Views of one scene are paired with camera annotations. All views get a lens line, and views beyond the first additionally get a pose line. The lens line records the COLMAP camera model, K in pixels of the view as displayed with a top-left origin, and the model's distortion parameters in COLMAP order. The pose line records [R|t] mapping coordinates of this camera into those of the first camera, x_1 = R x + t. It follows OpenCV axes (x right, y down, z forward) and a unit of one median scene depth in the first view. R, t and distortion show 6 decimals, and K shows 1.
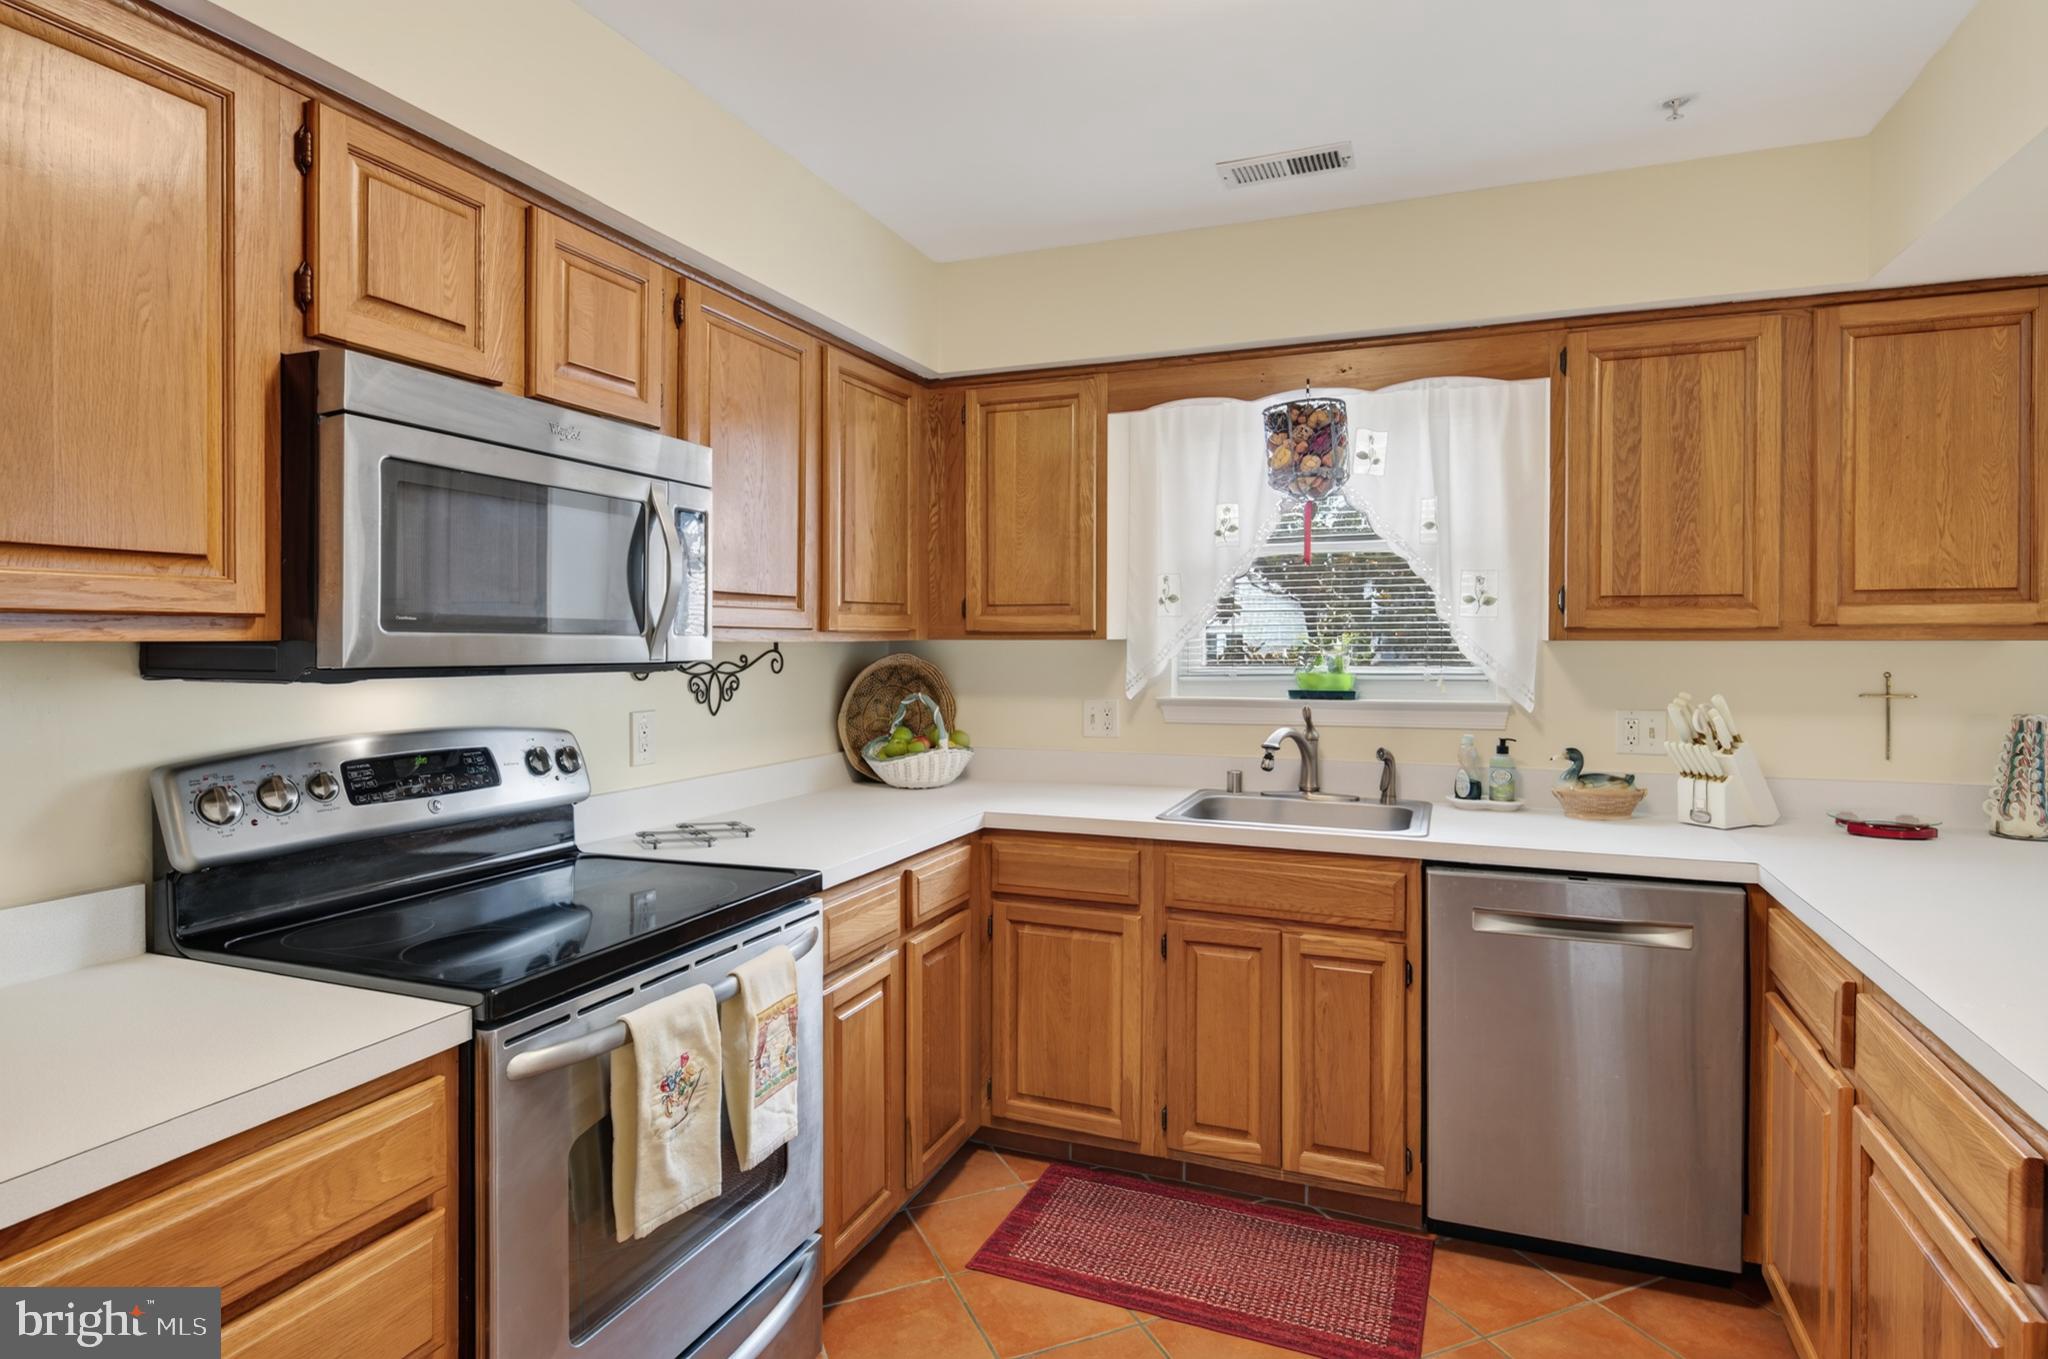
lens RADIAL K [[1103.0, 0, 1025.3], [0, 1103.0, 651.3], [0, 0, 1]] dist [0.012395, -0.012167]
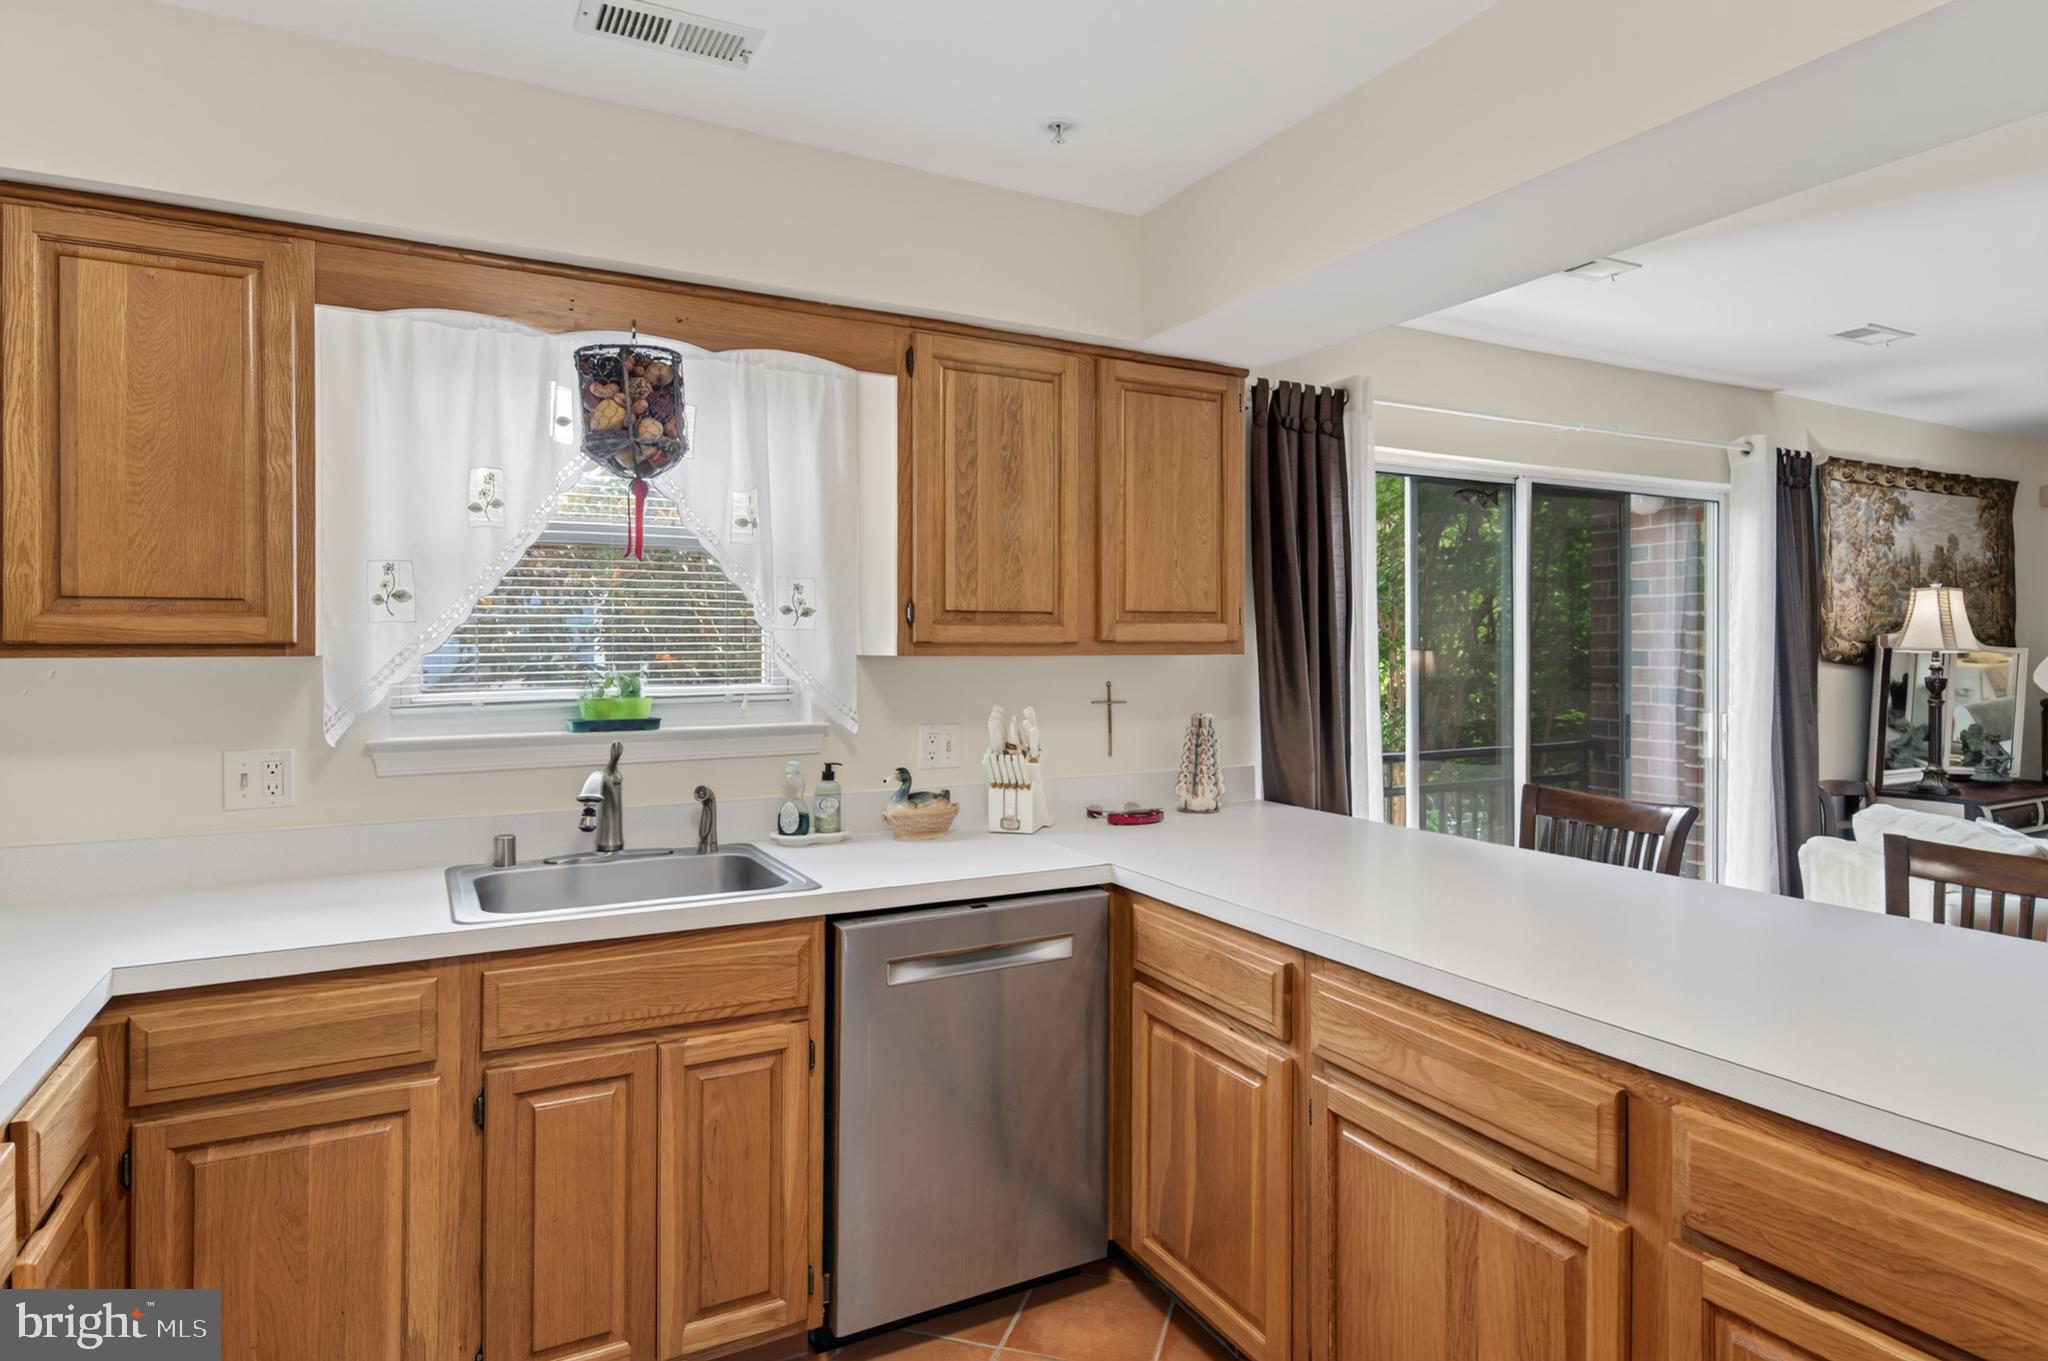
lens RADIAL K [[1133.1, 0, 1028.1], [0, 1133.1, 653.3], [0, 0, 1]] dist [0.020152, -0.015683]
pose [[0.645143, -0.002844, 0.764057, -0.195845], [0.009081, 0.999951, -0.003946, -0.007230], [-0.764008, 0.009484, 0.645137, 0.303607]]
